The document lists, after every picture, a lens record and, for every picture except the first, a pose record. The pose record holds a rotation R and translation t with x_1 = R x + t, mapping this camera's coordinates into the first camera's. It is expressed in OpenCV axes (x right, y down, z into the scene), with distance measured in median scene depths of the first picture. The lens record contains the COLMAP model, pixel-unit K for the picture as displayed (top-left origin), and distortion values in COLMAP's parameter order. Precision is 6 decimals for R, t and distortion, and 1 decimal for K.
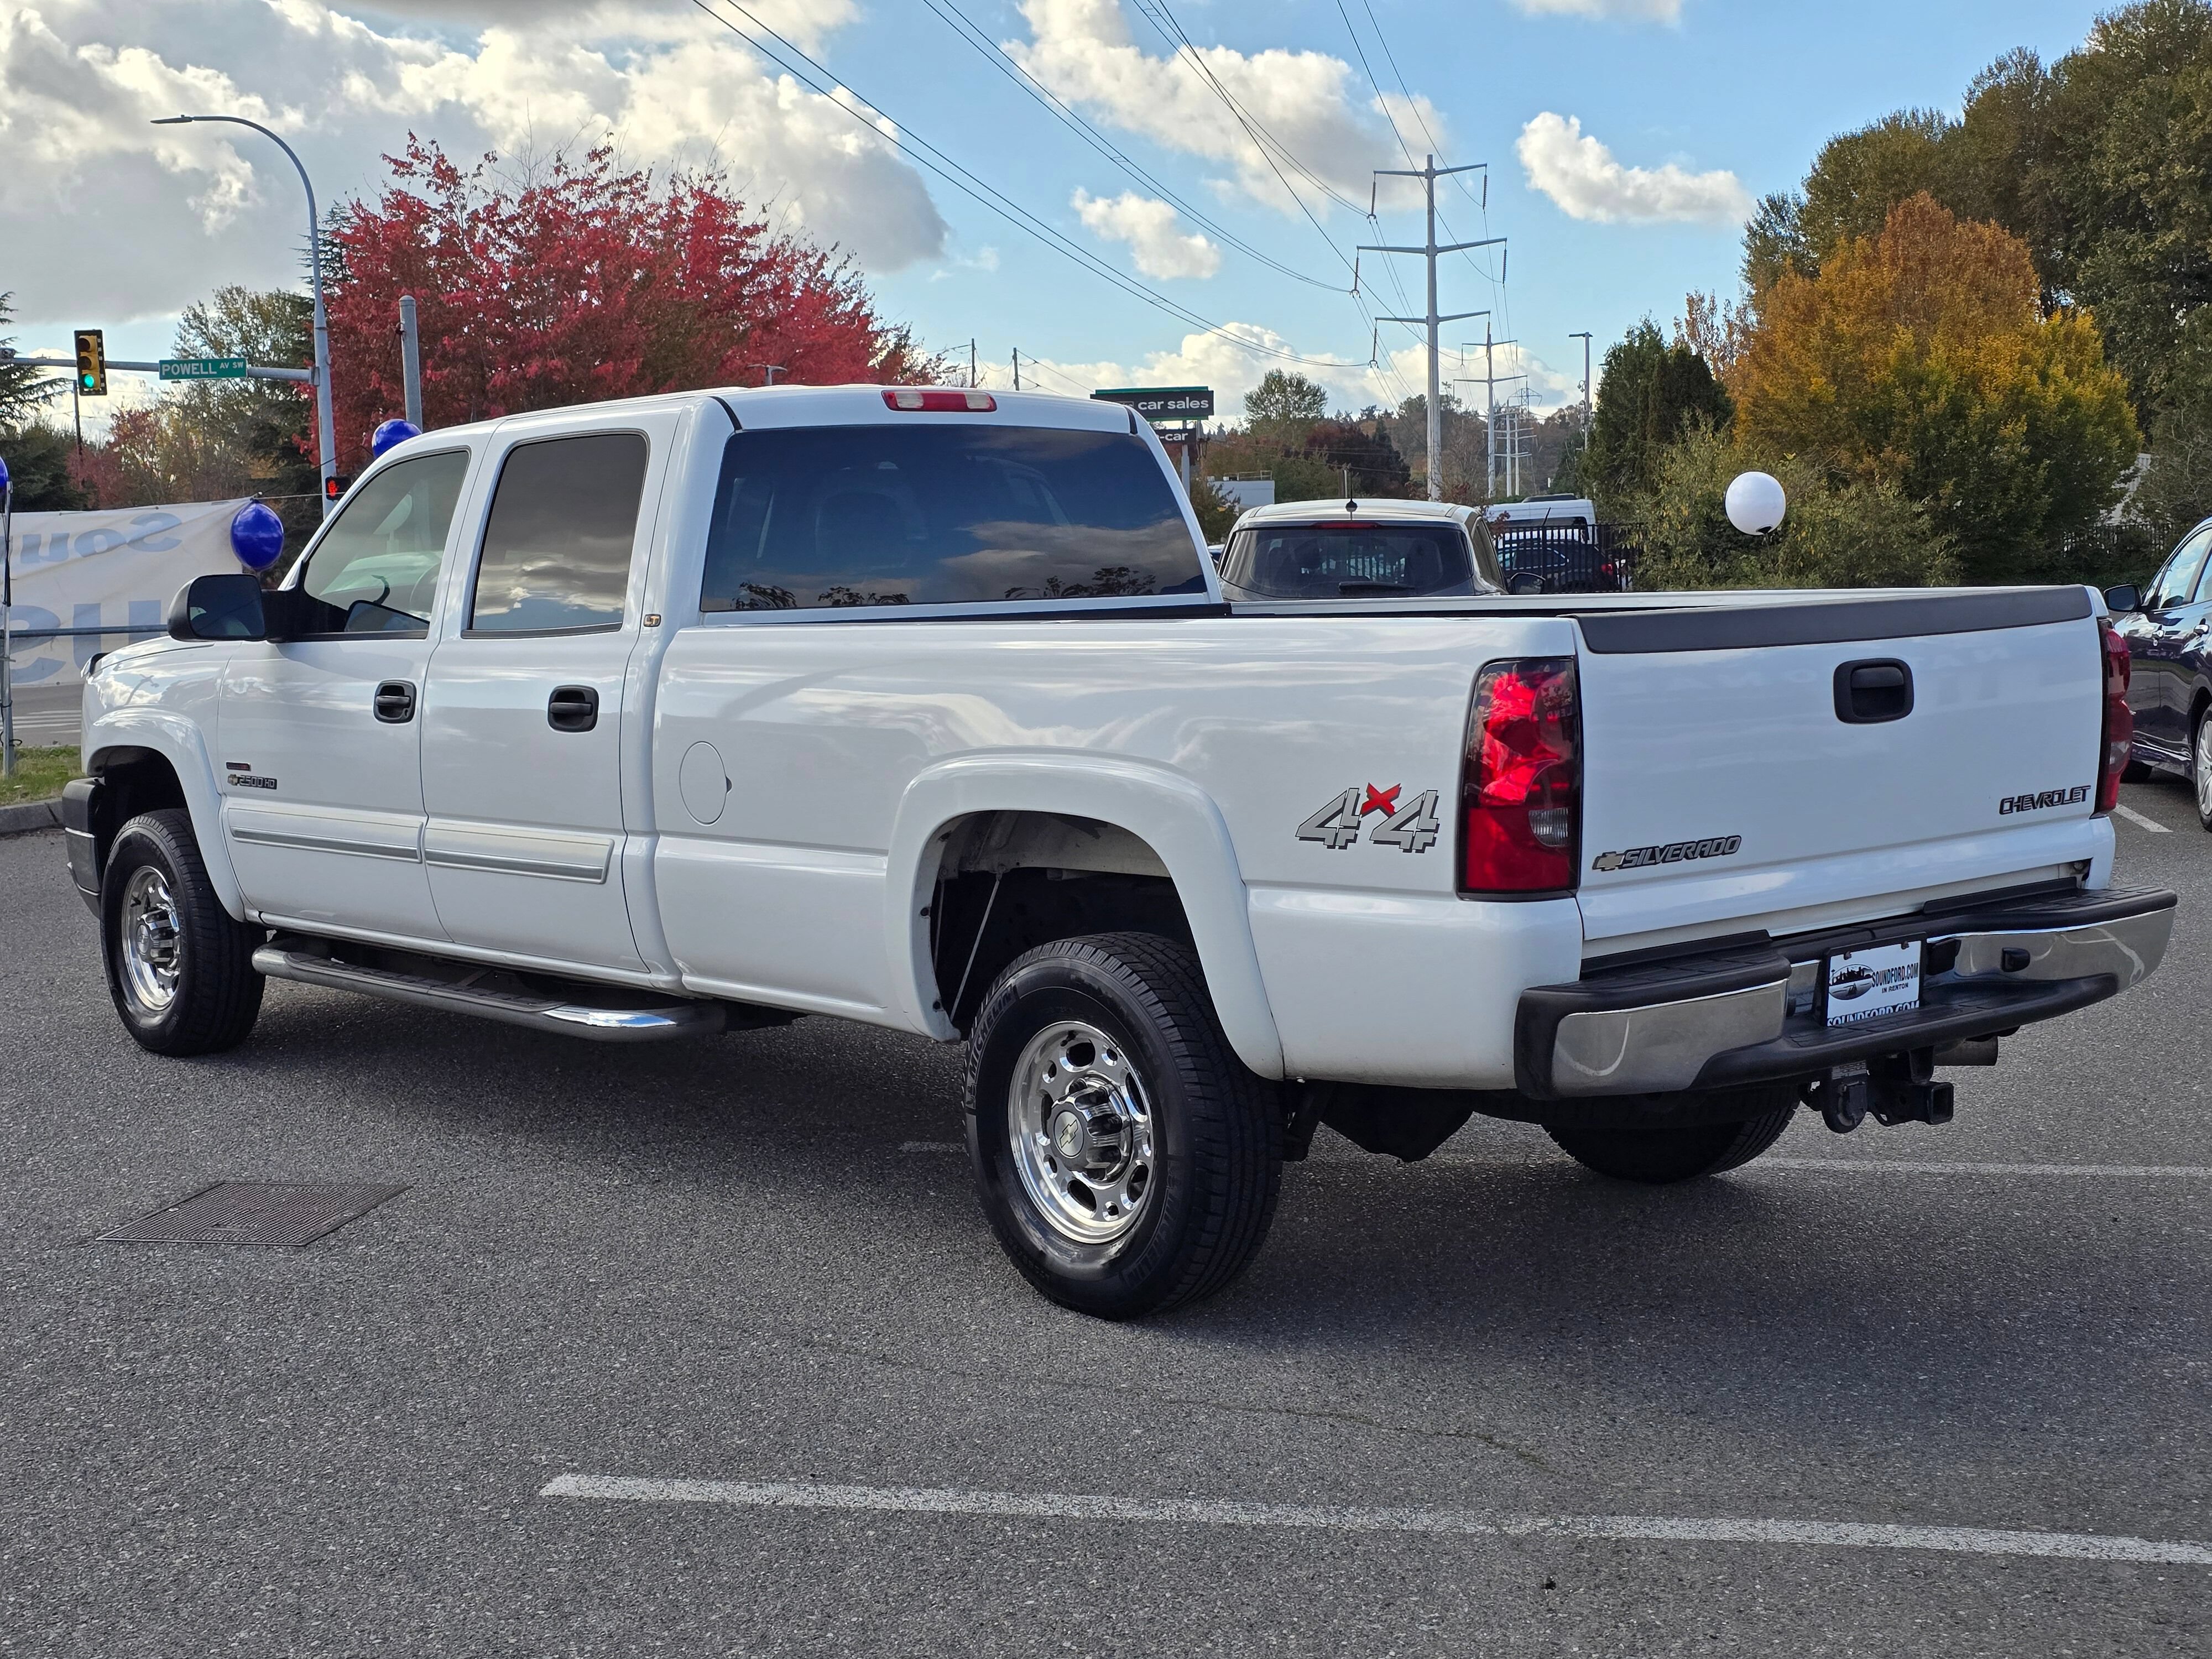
lens RADIAL K [[3021.0, 0, 1027.5], [0, 3021.0, 853.4], [0, 0, 1]] dist [0.052213, 0.031339]
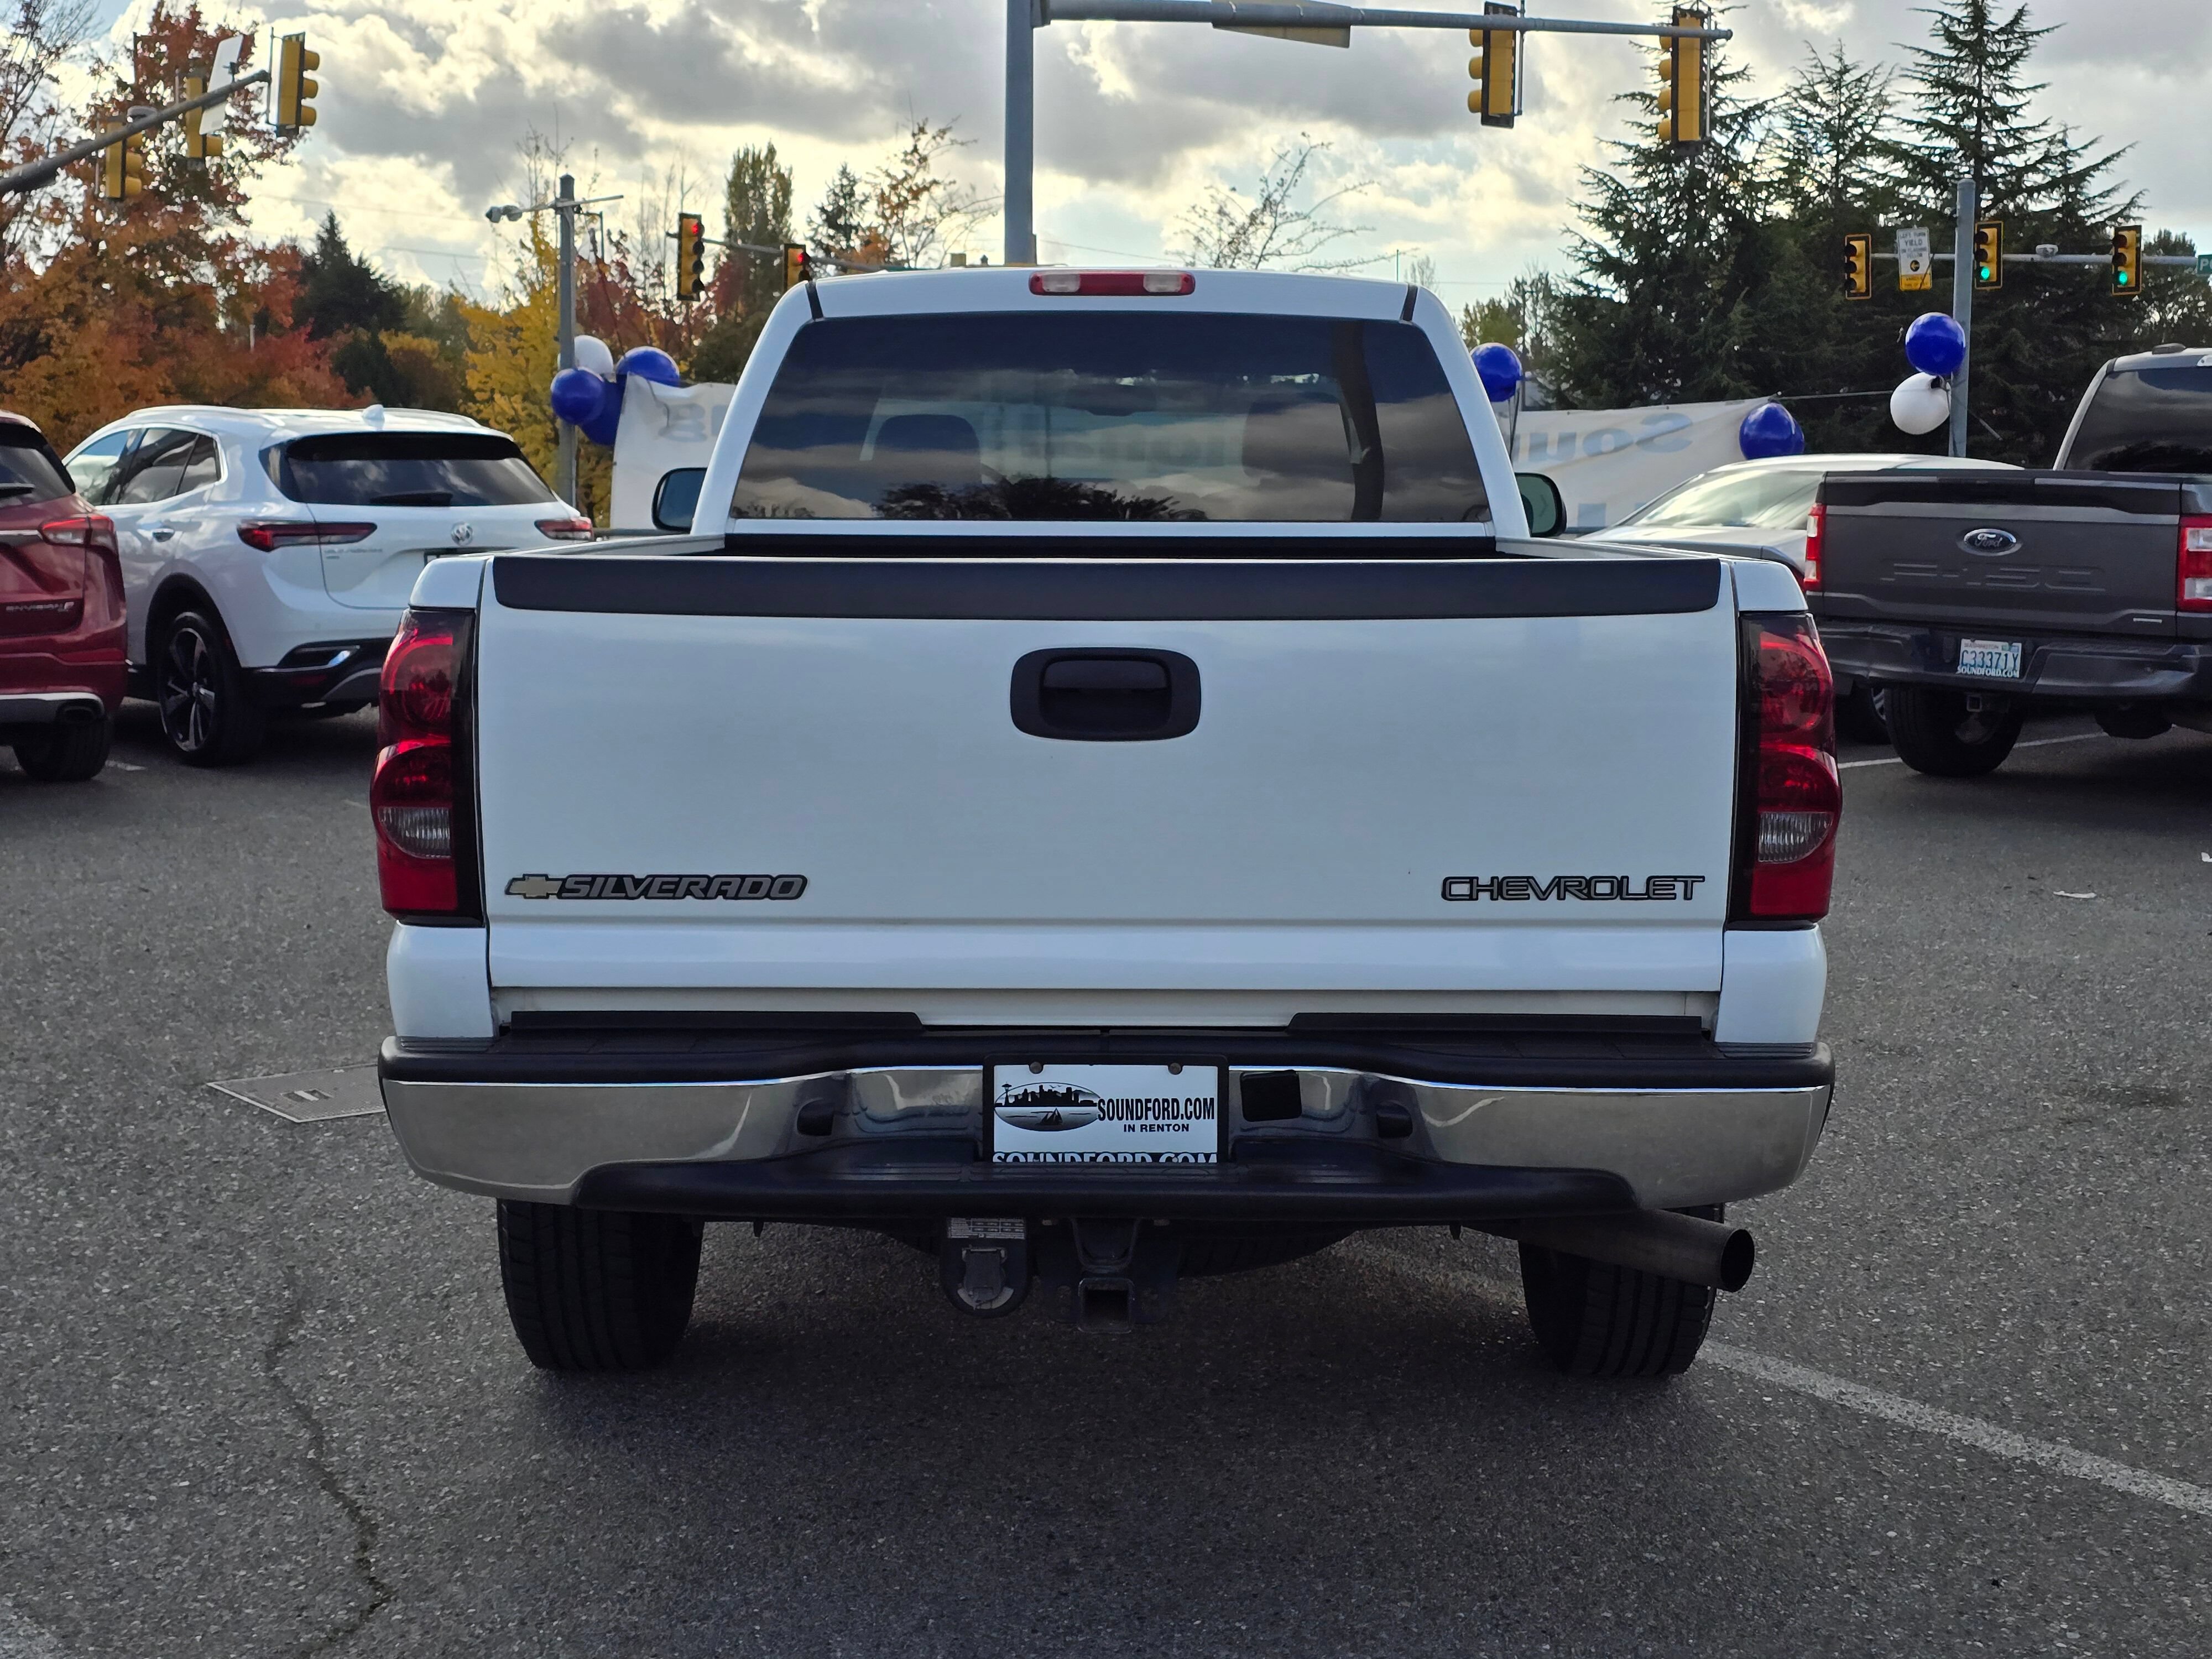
lens RADIAL K [[2927.3, 0, 1106.0], [0, 2927.3, 829.5], [0, 0, 1]] dist [0.307456, -0.737665]
pose [[0.764489, 0.108628, -0.635418, 0.552051], [-0.091690, 0.994002, 0.059614, -0.049090], [0.638082, 0.012687, 0.769864, 0.381246]]
